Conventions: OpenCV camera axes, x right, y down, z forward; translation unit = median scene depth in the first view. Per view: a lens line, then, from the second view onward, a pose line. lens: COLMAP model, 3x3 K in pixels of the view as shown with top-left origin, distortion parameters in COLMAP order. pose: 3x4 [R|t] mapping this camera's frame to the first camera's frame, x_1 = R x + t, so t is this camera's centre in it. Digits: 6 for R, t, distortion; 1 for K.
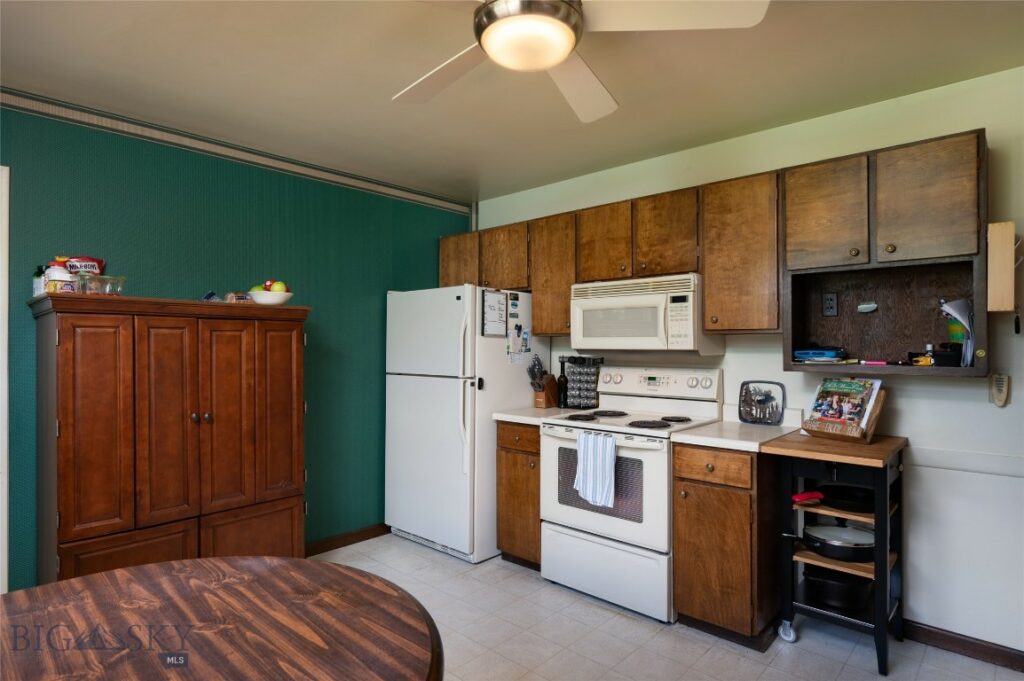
lens RADIAL K [[553.7, 0, 512.0], [0, 553.7, 340.5], [0, 0, 1]] dist [-0.028291, -0.000232]
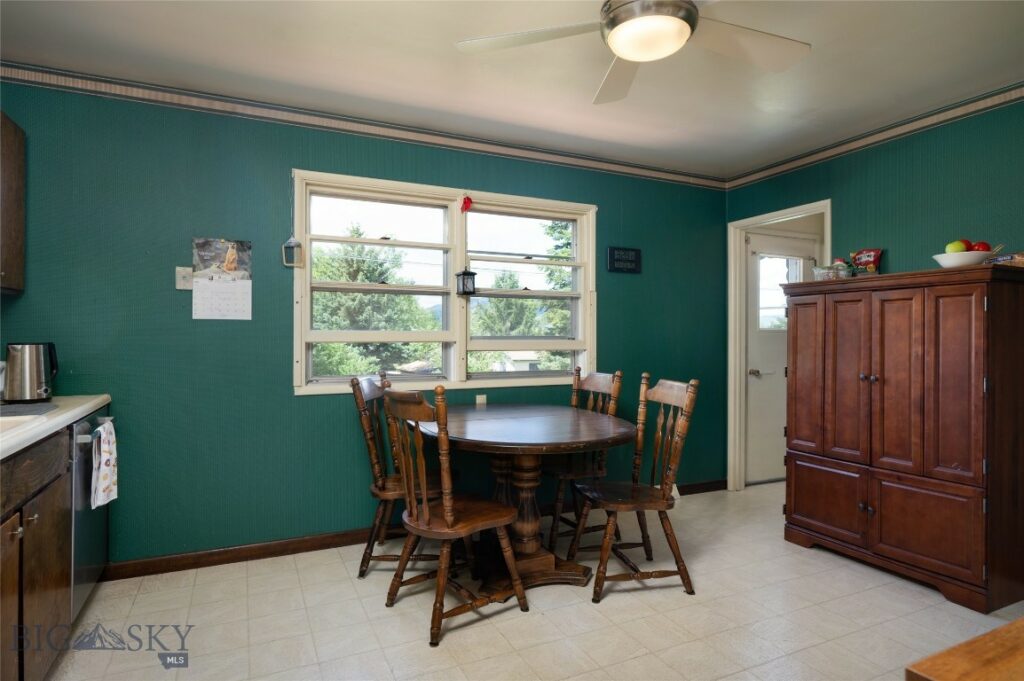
lens RADIAL K [[553.7, 0, 512.0], [0, 553.7, 340.5], [0, 0, 1]] dist [-0.028291, -0.000232]
pose [[-0.376654, 0.004798, -0.926342, 0.749355], [0.011553, 0.999933, 0.000482, 0.051862], [0.926282, -0.010520, -0.376684, 0.731363]]
